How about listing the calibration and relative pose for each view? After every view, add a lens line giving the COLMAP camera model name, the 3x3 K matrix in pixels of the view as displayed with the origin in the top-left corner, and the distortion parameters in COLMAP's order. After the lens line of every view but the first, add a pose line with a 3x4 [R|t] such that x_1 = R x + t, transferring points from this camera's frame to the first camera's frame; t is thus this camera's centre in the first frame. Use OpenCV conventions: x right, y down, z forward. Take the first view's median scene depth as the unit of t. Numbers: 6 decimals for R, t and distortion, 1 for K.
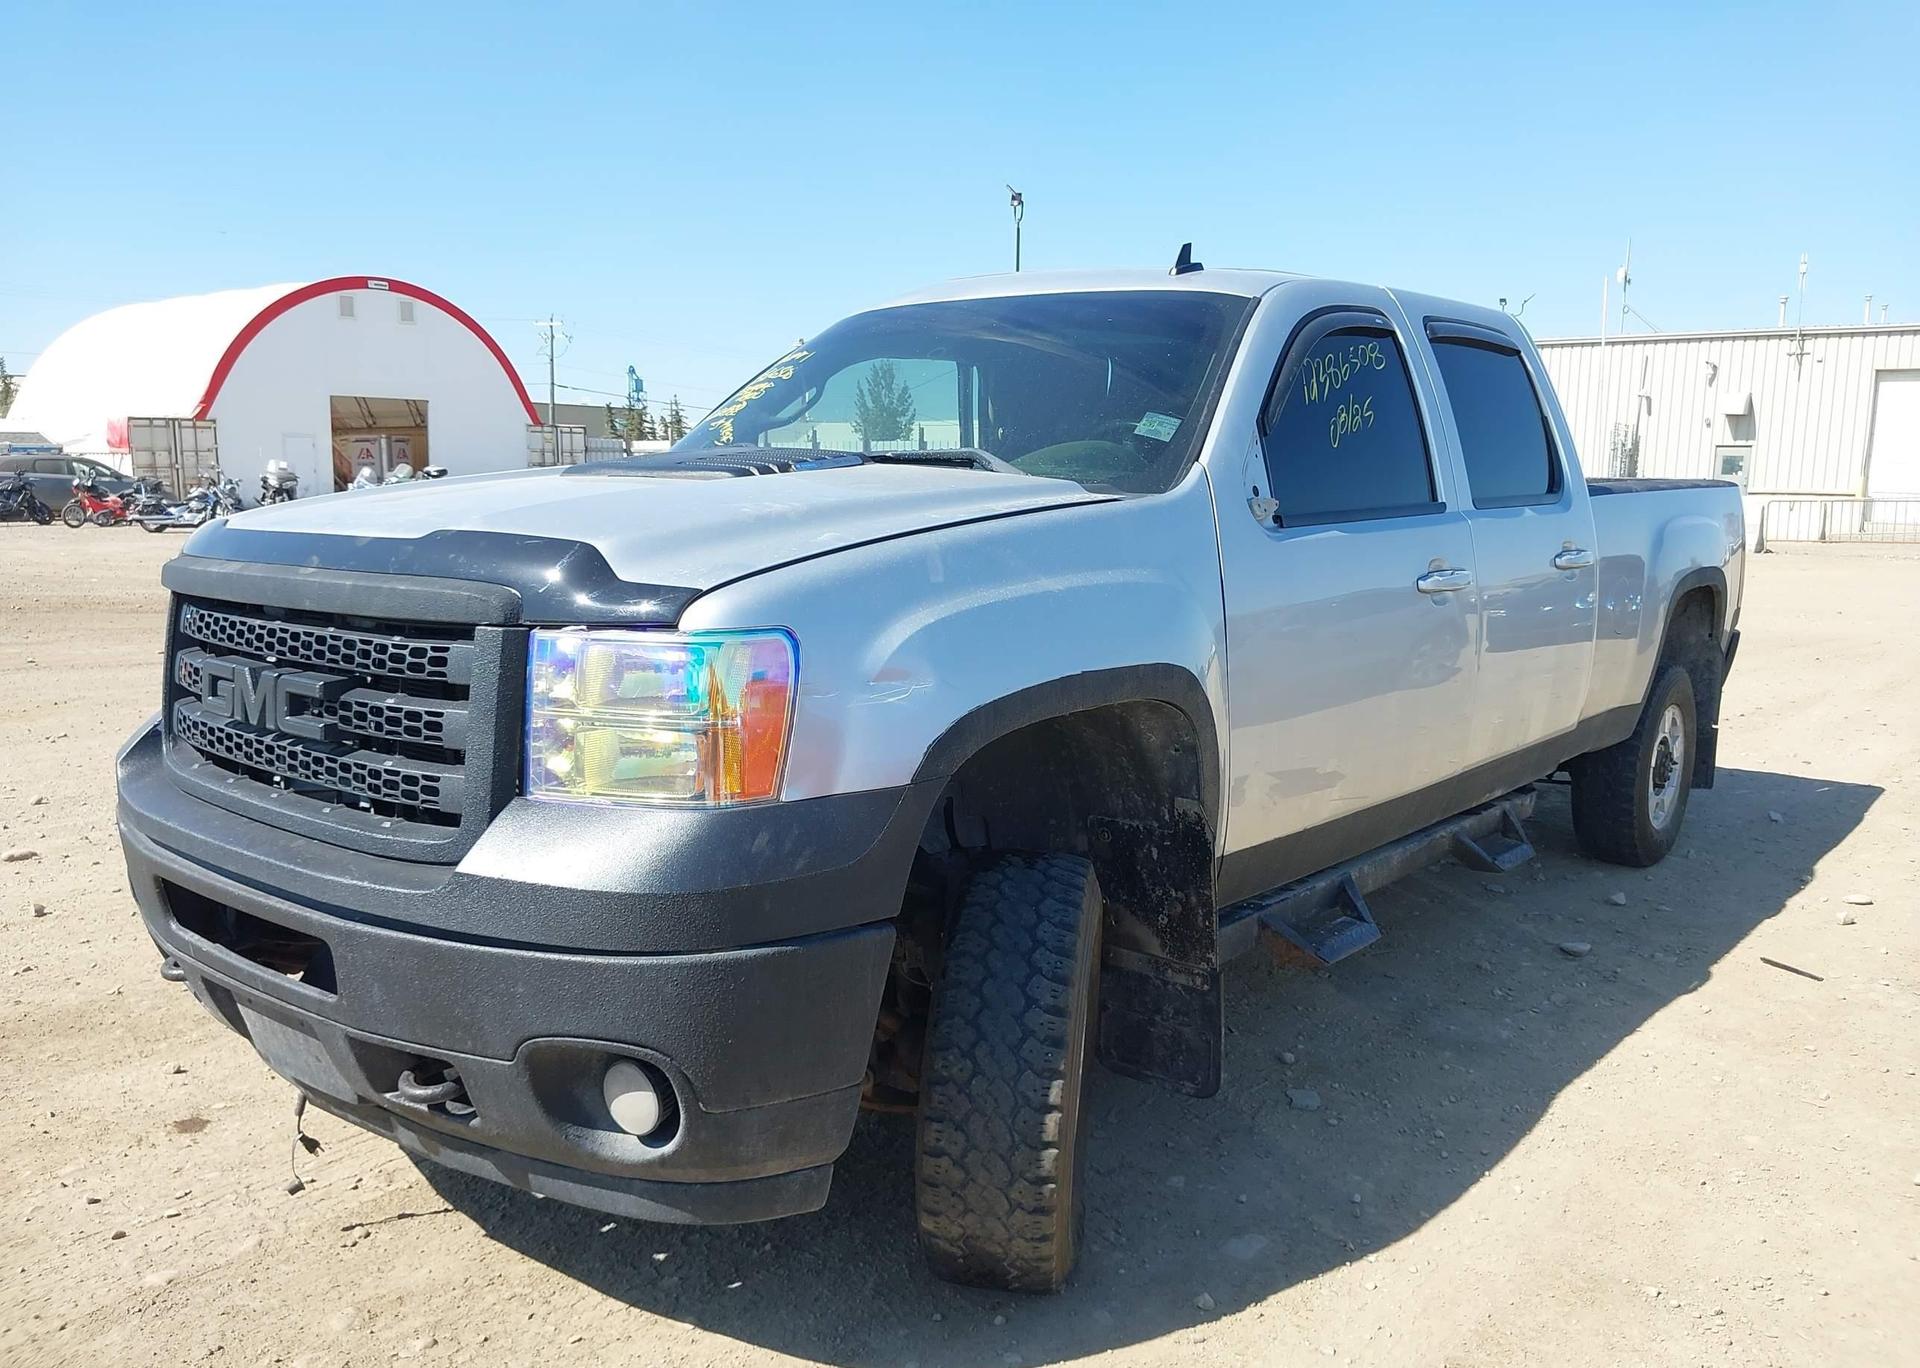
lens RADIAL K [[1531.5, 0, 946.5], [0, 1531.5, 682.9], [0, 0, 1]] dist [0.035568, -0.060829]
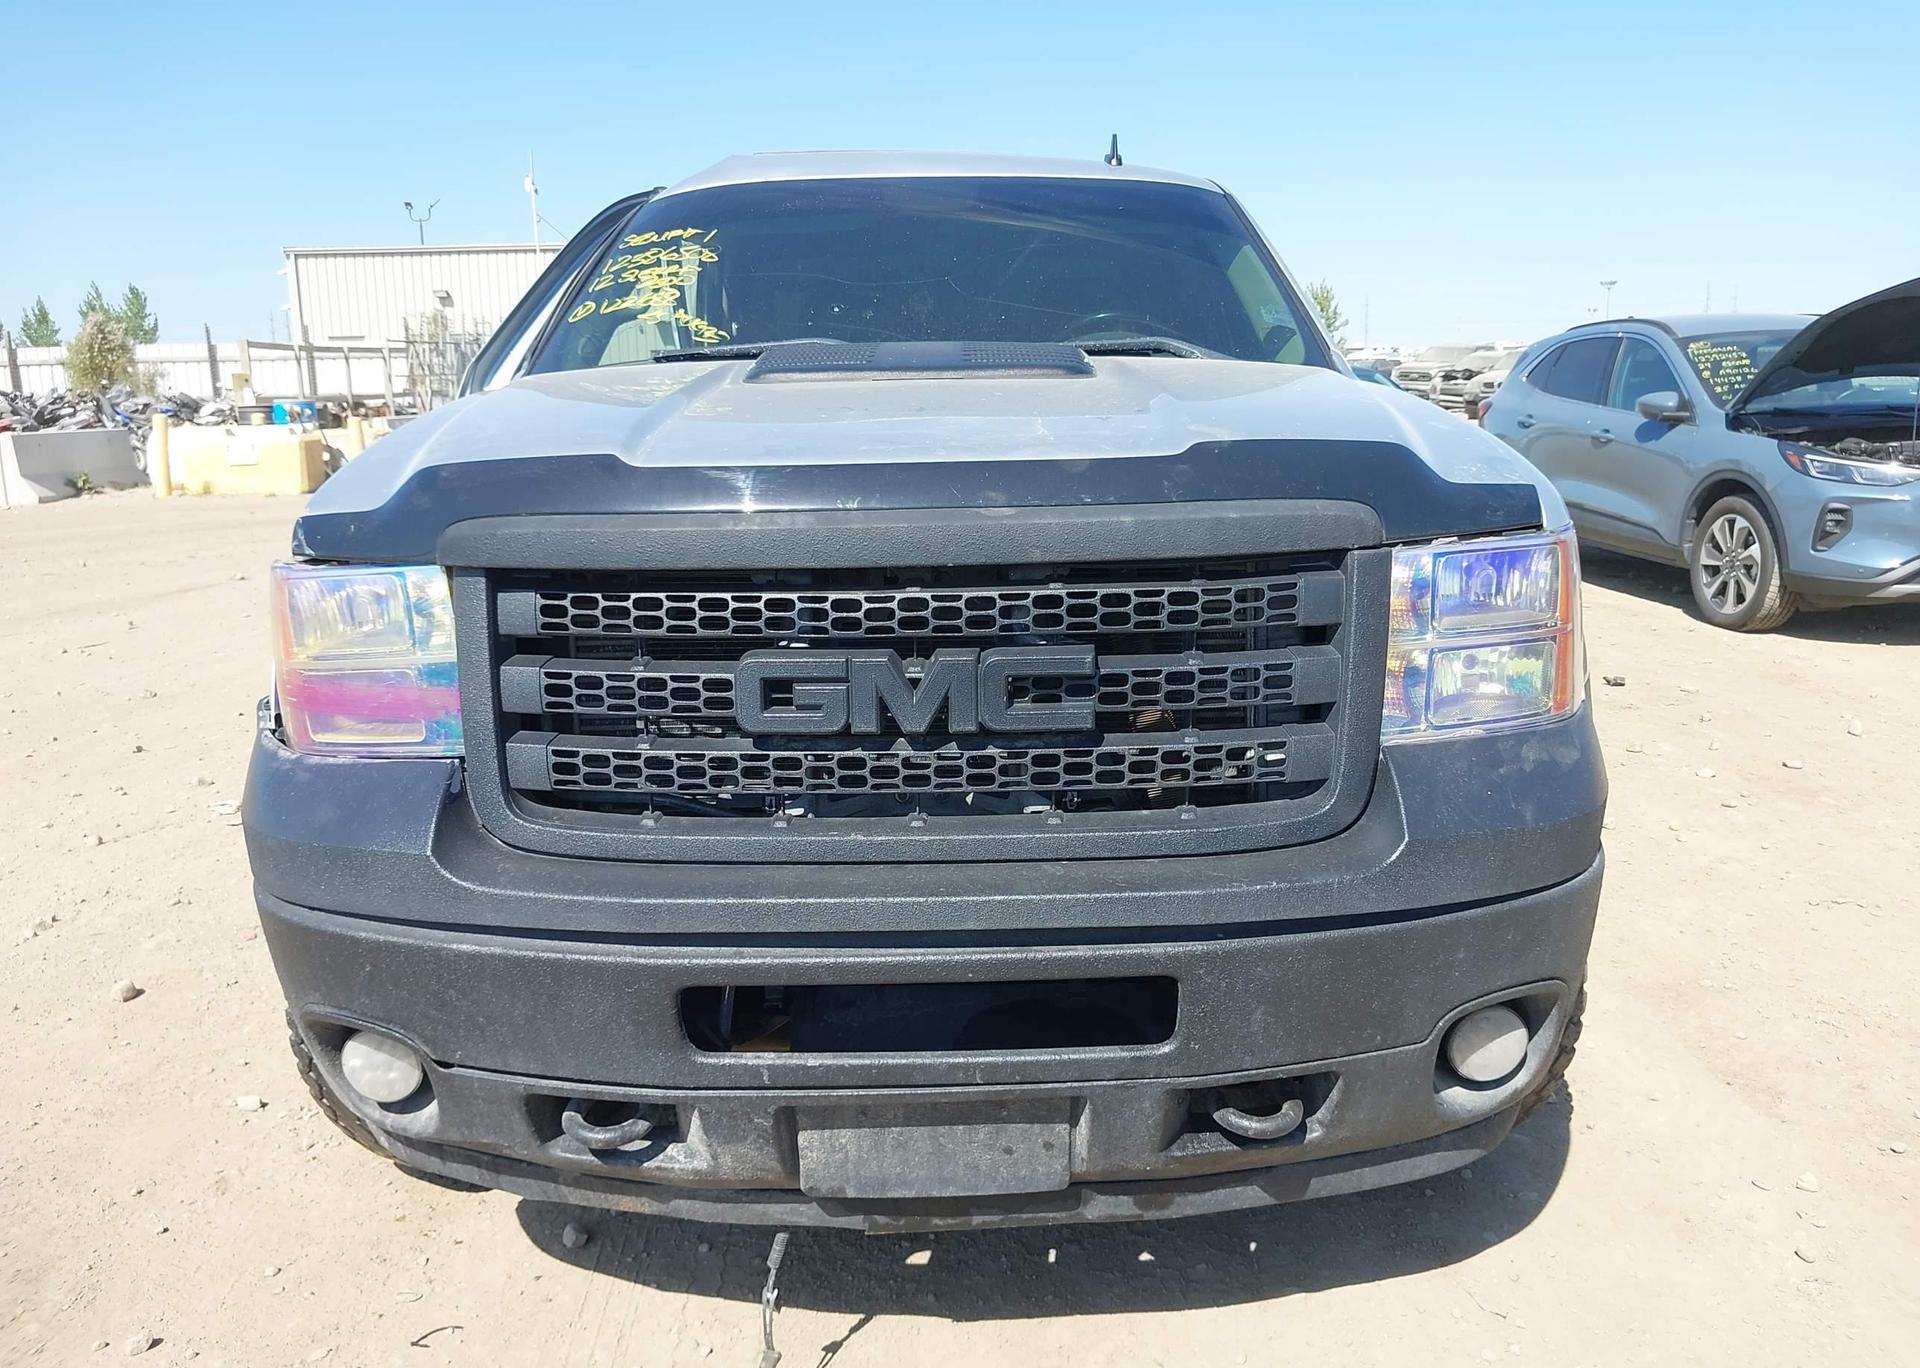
lens RADIAL K [[1531.5, 0, 964.1], [0, 1531.5, 674.7], [0, 0, 1]] dist [0.035568, -0.060829]
pose [[0.771992, -0.144422, 0.619008, -0.675177], [0.111538, 0.989515, 0.091762, -0.048166], [-0.625770, -0.001797, 0.780006, 0.324518]]
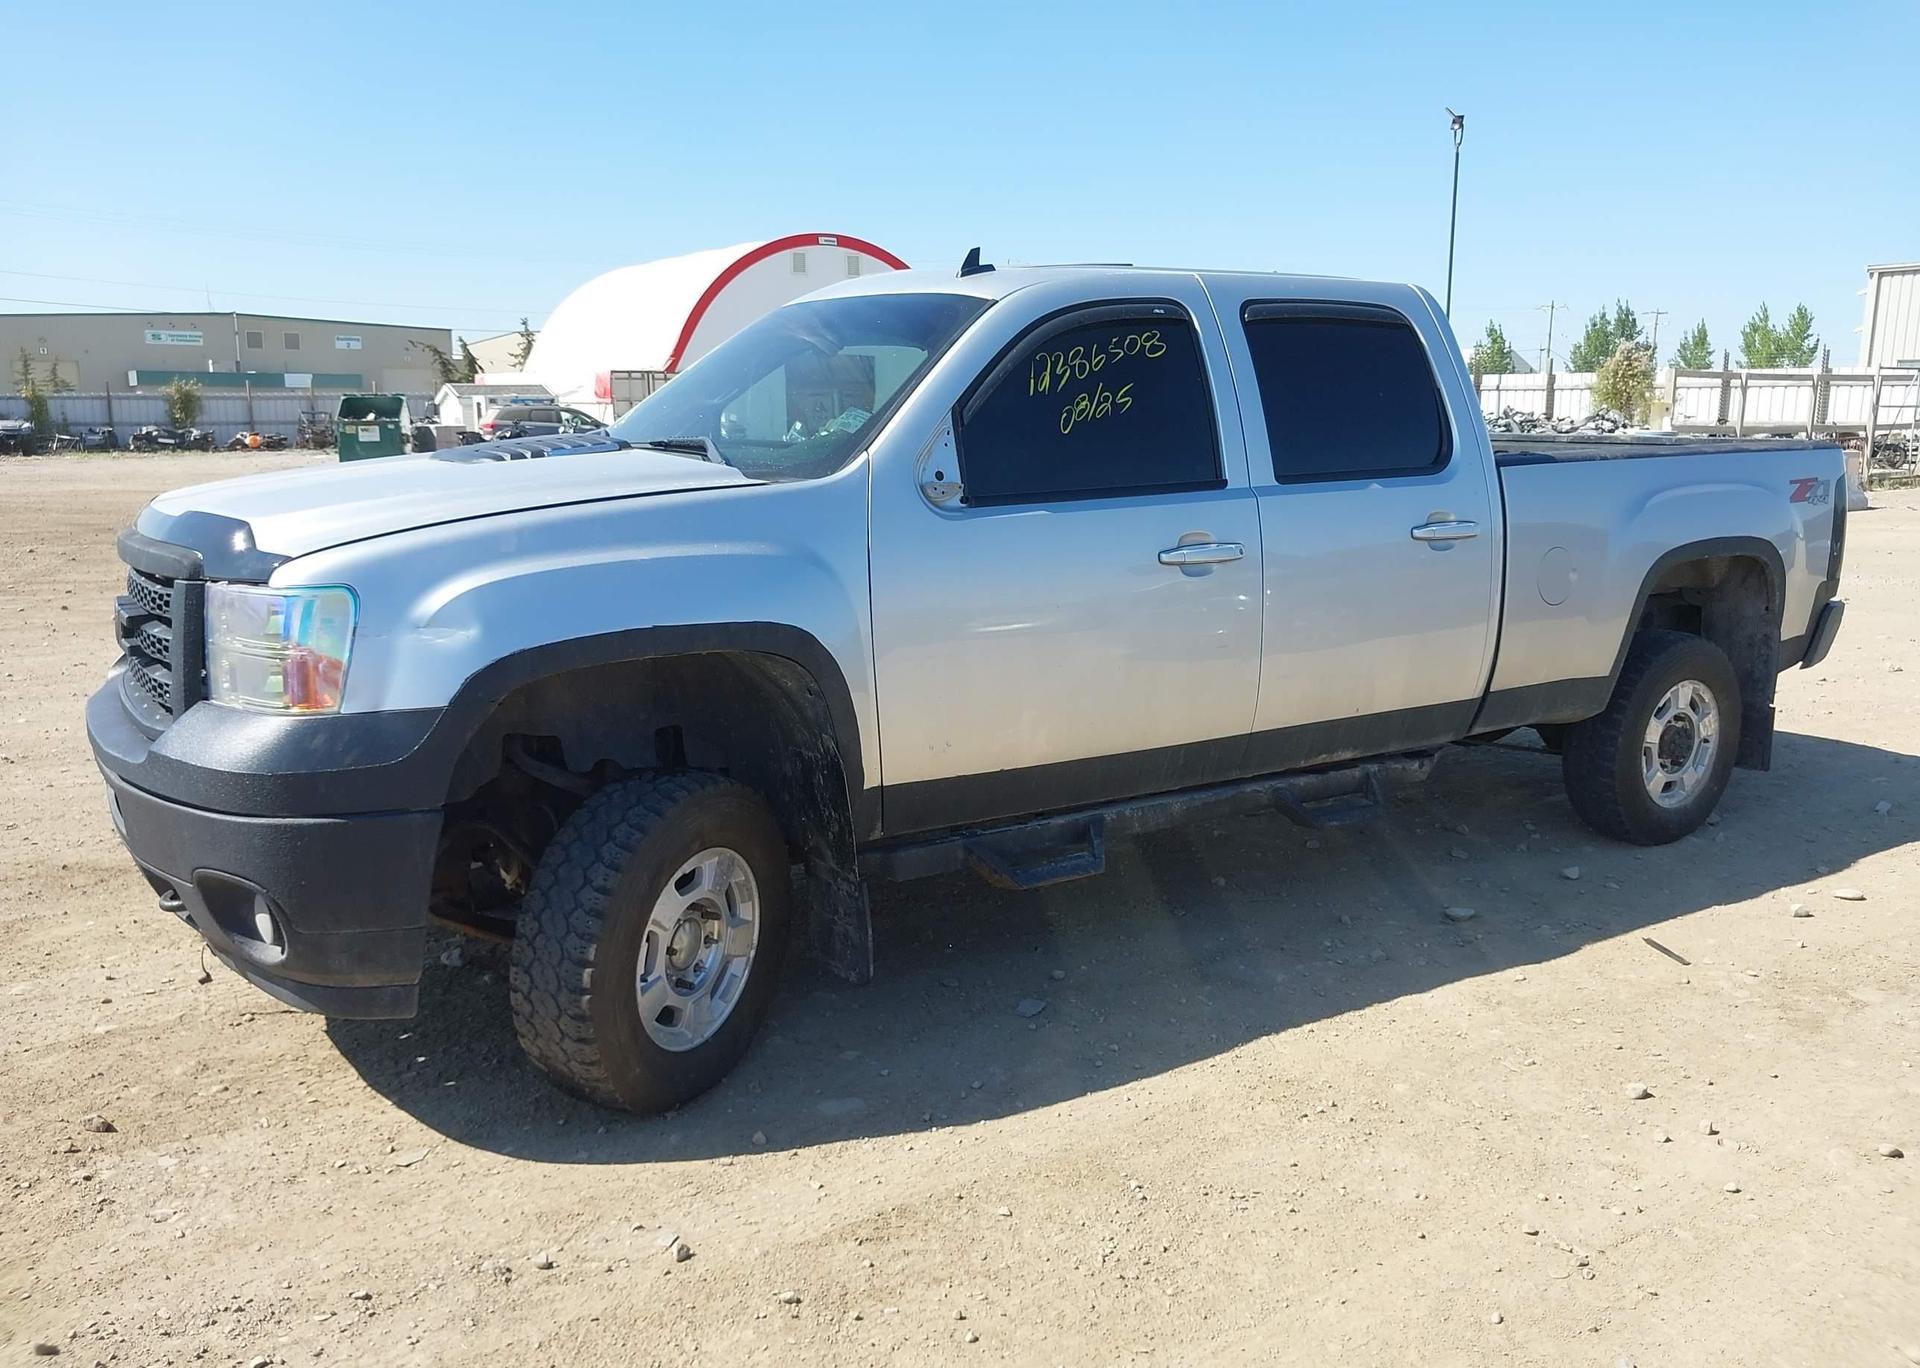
lens RADIAL K [[1531.5, 0, 946.7], [0, 1531.5, 690.5], [0, 0, 1]] dist [0.035568, -0.060829]
pose [[0.955000, 0.046153, -0.292992, 0.543916], [-0.033446, 0.998276, 0.048233, -0.018511], [0.294713, -0.036263, 0.954898, -0.103248]]
